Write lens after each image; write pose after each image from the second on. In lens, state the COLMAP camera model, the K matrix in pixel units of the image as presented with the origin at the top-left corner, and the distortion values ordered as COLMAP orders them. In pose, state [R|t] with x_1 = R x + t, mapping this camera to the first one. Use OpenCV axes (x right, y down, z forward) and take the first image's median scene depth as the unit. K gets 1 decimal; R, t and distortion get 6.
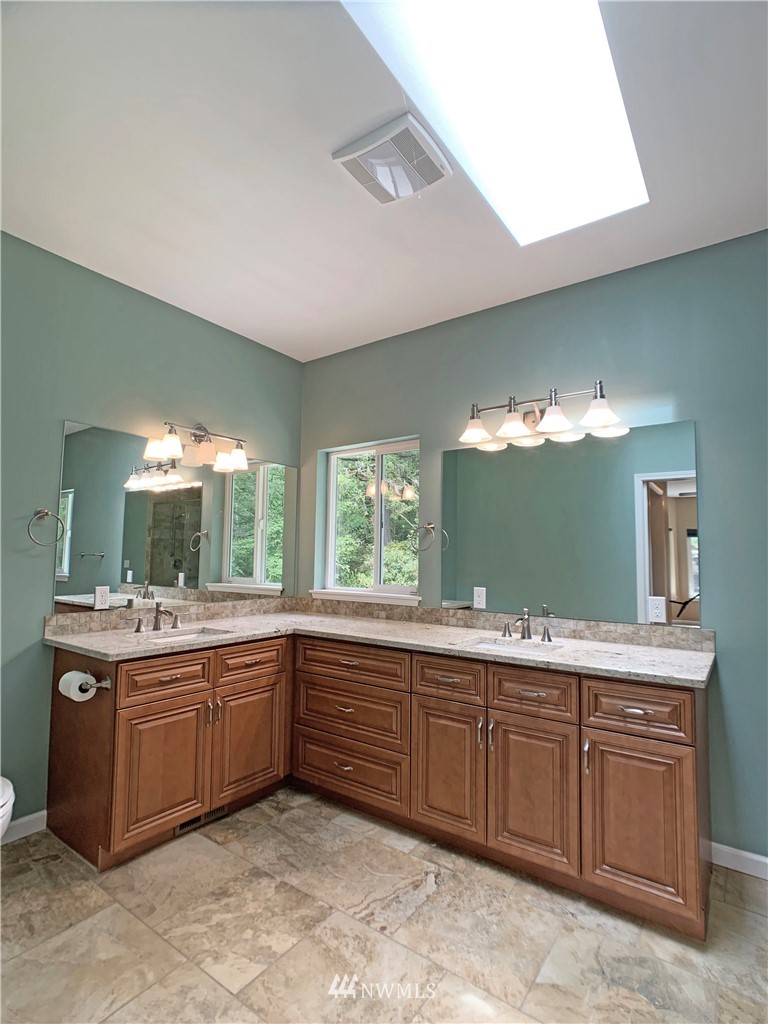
lens RADIAL K [[509.6, 0, 385.1], [0, 509.6, 516.8], [0, 0, 1]] dist [-0.004647, -0.001965]
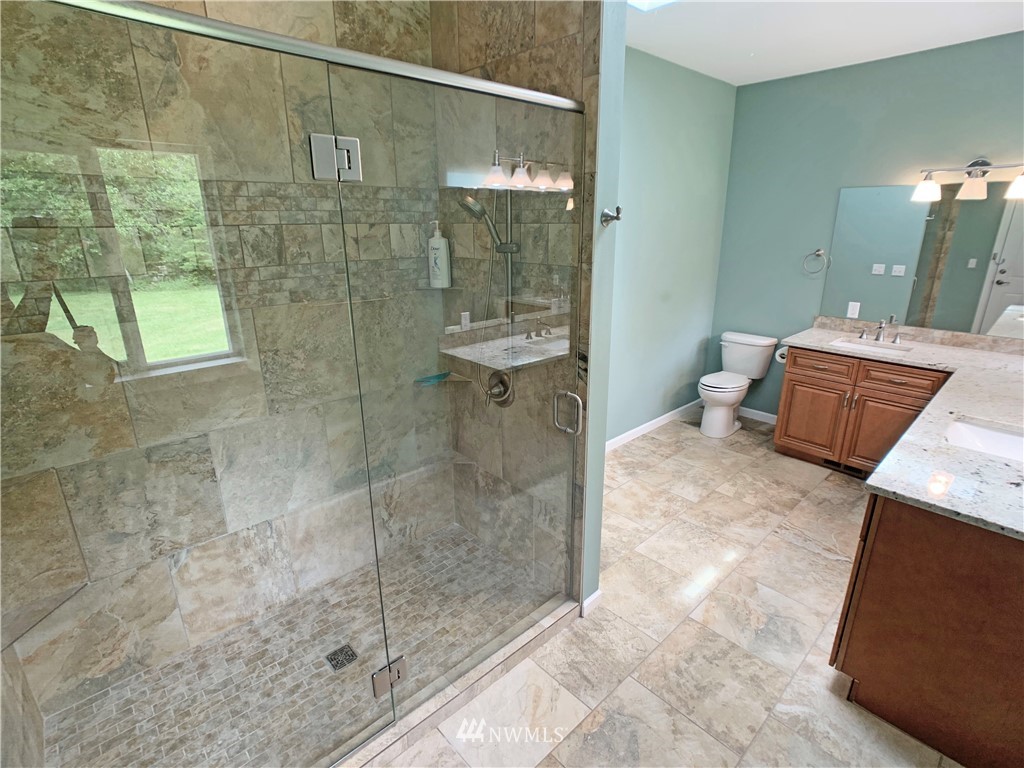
lens RADIAL K [[507.1, 0, 513.7], [0, 507.1, 381.9], [0, 0, 1]] dist [0.000803, 0.000224]
pose [[-0.202799, 0.287333, -0.936115, 1.309226], [0.080945, 0.957628, 0.276401, -0.154015], [0.975869, -0.019720, -0.217464, 0.441258]]
